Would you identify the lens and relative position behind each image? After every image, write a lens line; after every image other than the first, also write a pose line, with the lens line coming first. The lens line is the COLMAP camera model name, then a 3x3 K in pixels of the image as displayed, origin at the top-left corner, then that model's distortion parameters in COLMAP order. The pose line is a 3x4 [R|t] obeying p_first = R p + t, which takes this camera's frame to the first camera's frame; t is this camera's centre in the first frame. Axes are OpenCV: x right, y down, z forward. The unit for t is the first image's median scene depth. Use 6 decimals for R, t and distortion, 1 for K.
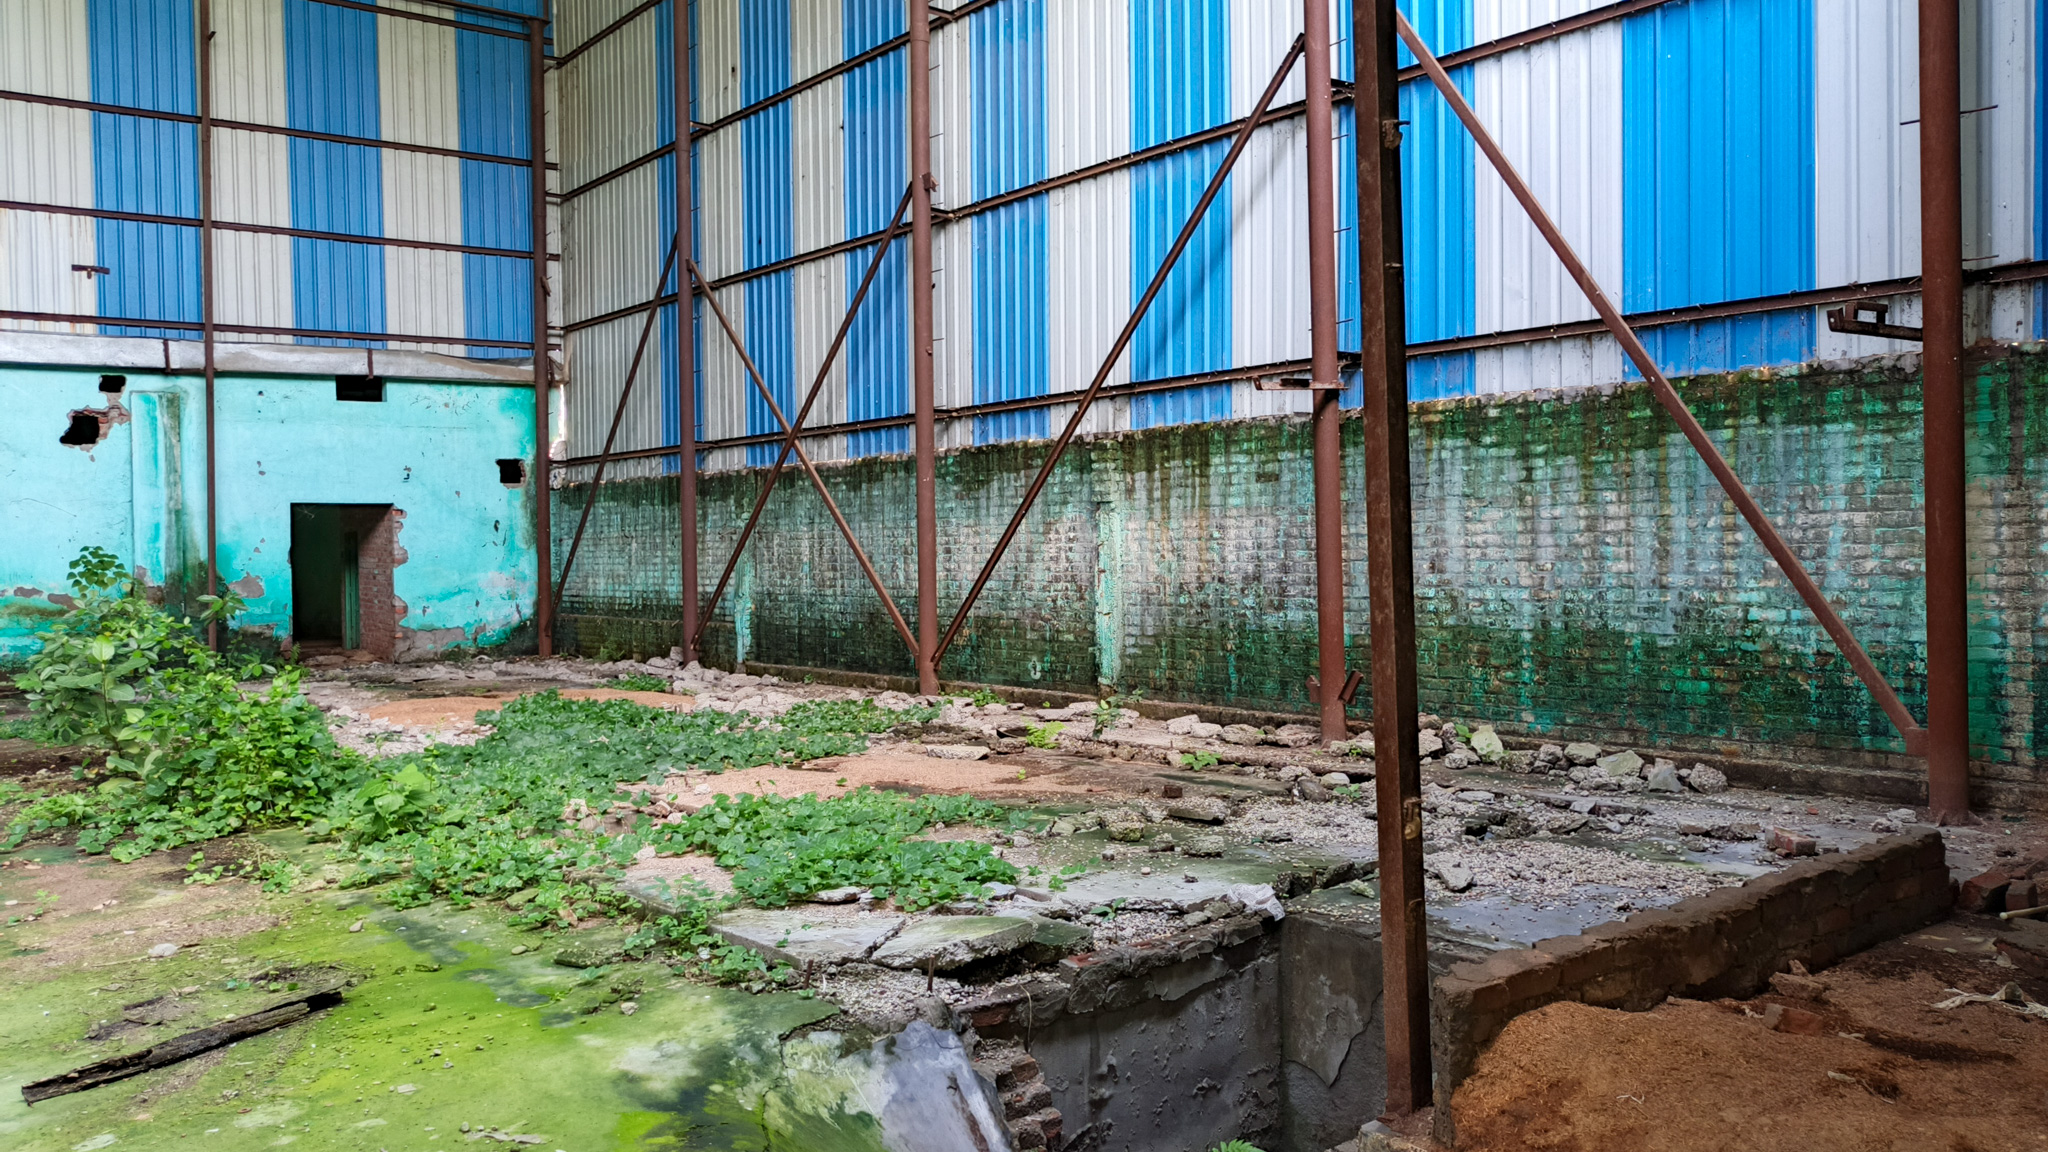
lens RADIAL K [[1523.8, 0, 1020.8], [0, 1523.8, 560.5], [0, 0, 1]] dist [0.047467, -0.051421]
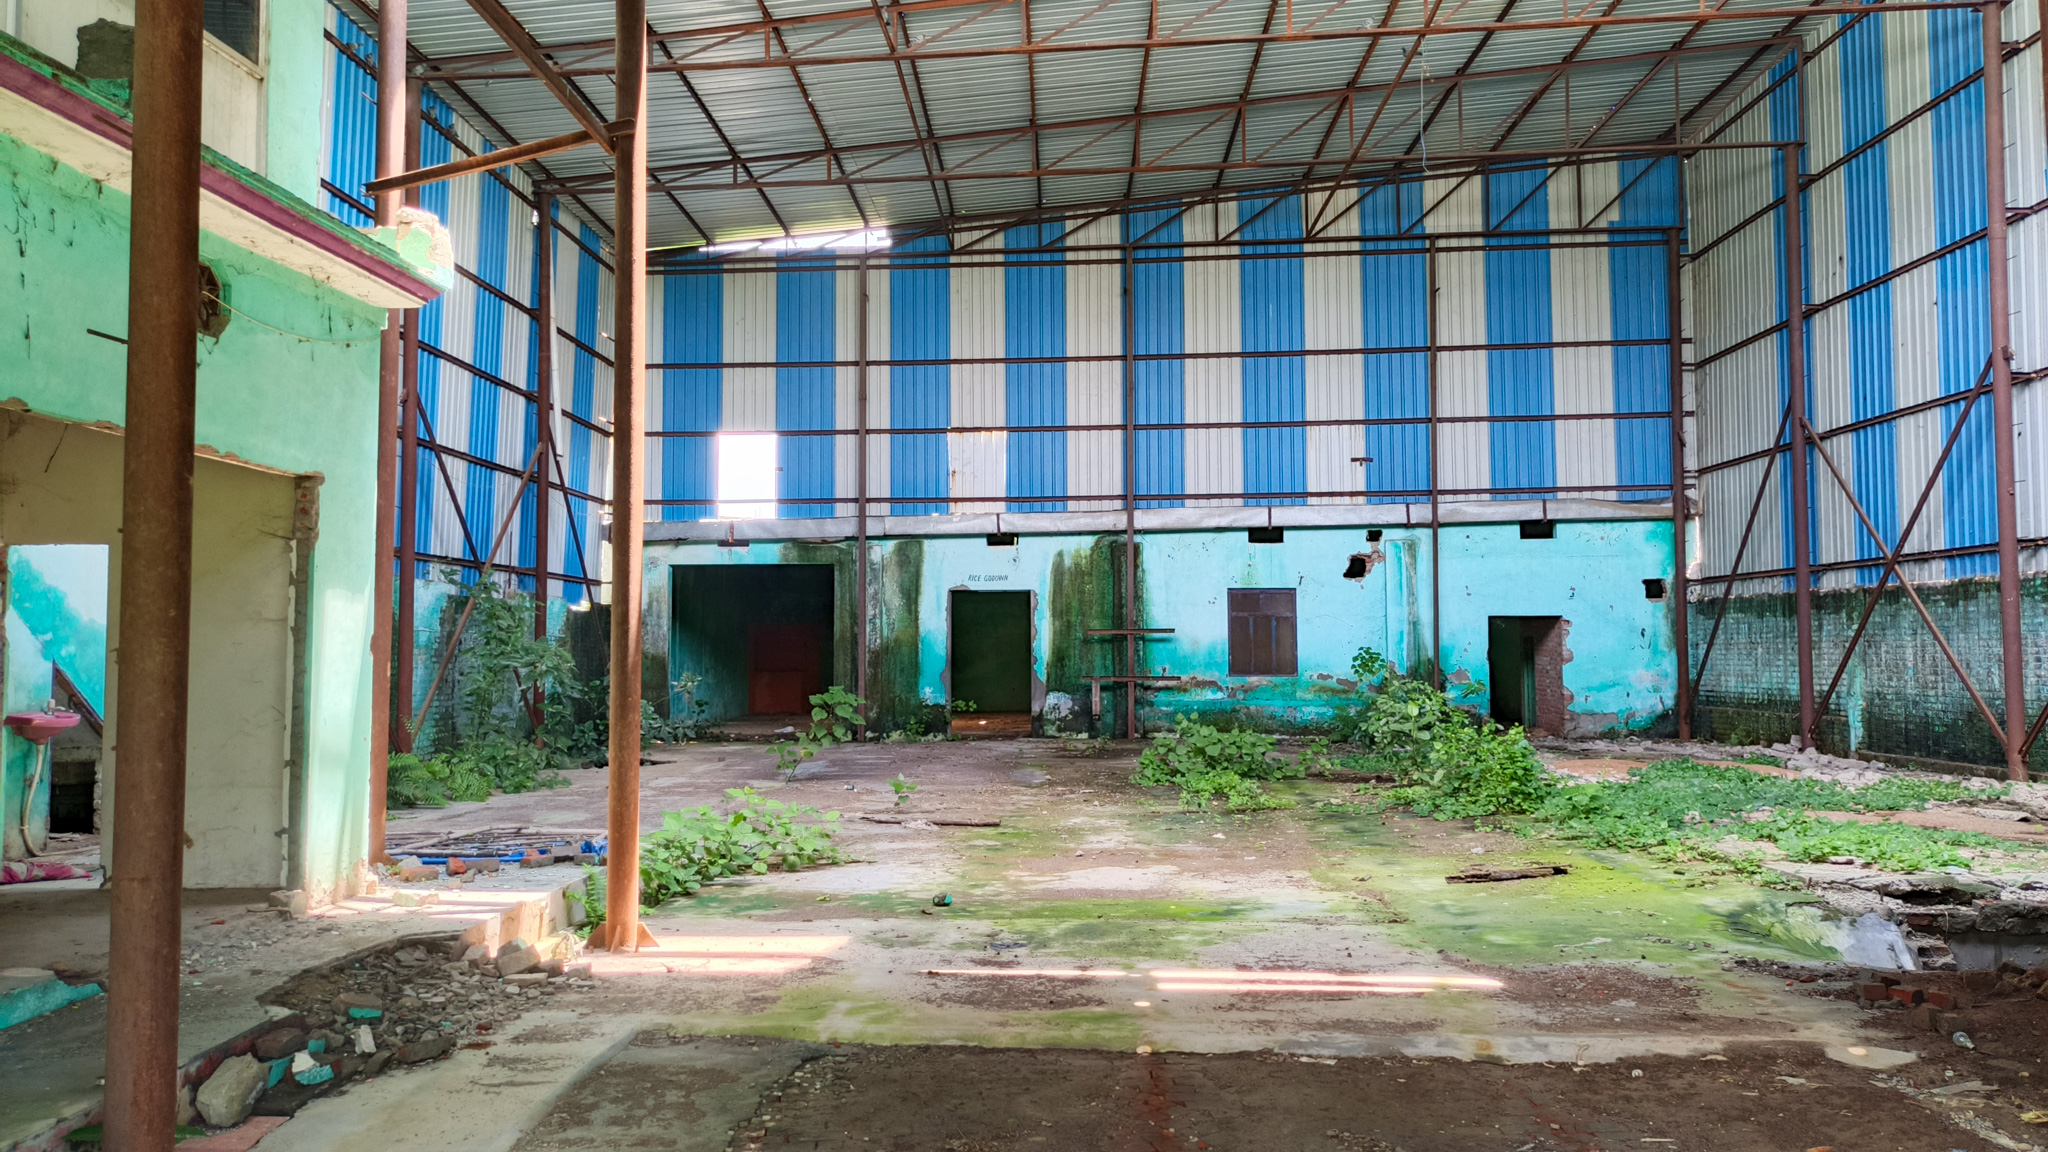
lens RADIAL K [[1523.8, 0, 1020.8], [0, 1523.8, 560.5], [0, 0, 1]] dist [0.047467, -0.051421]
pose [[0.754204, -0.027581, -0.656060, 0.110322], [-0.013600, 0.998247, -0.057601, -0.002796], [0.656499, 0.052365, 0.752507, -0.315051]]
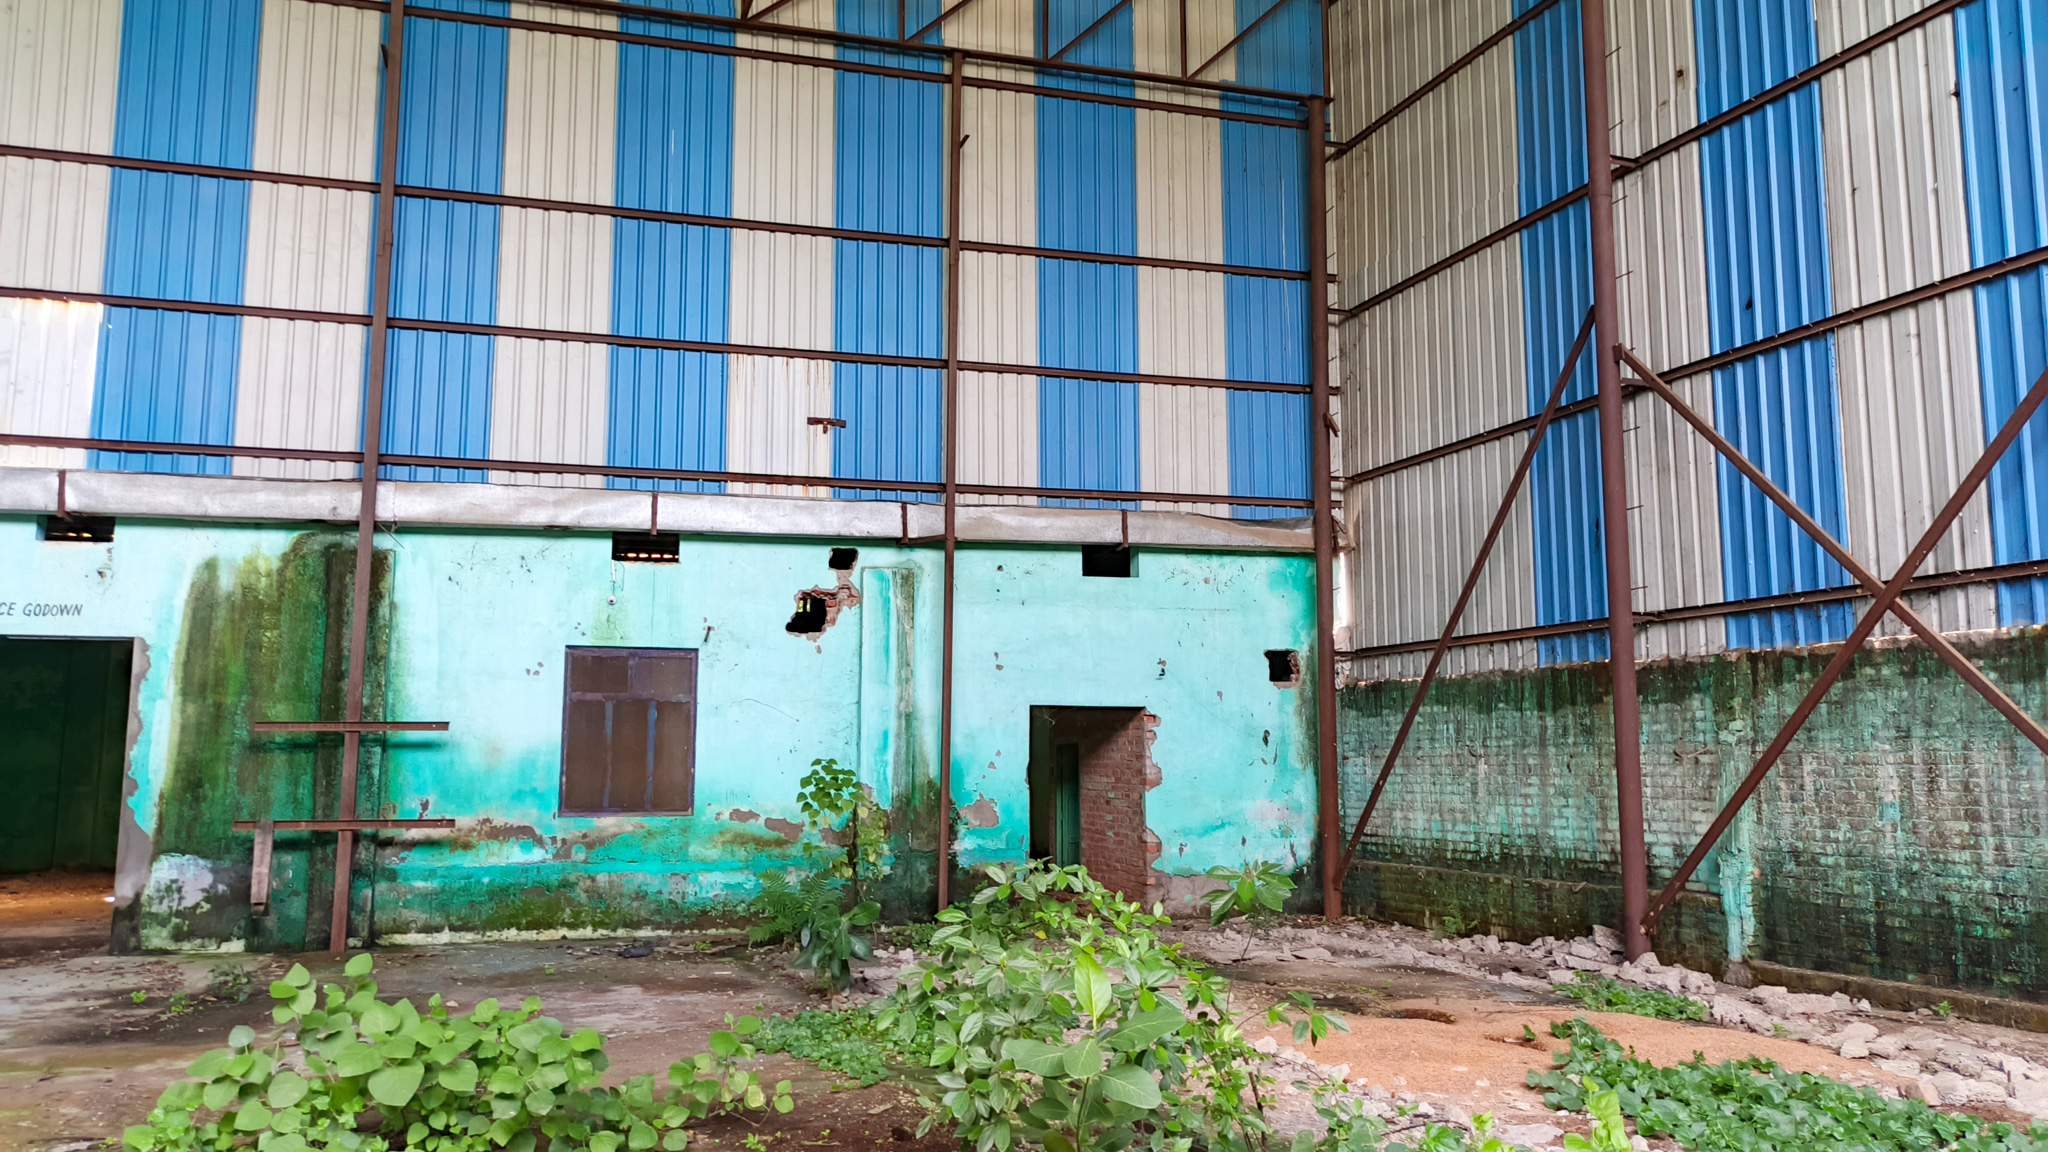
lens RADIAL K [[1523.8, 0, 1020.8], [0, 1523.8, 560.5], [0, 0, 1]] dist [0.047467, -0.051421]
pose [[0.945067, -0.029163, -0.325572, -0.236264], [-0.016975, 0.990289, -0.137981, -0.003639], [0.326434, 0.135928, 0.935395, 0.272298]]
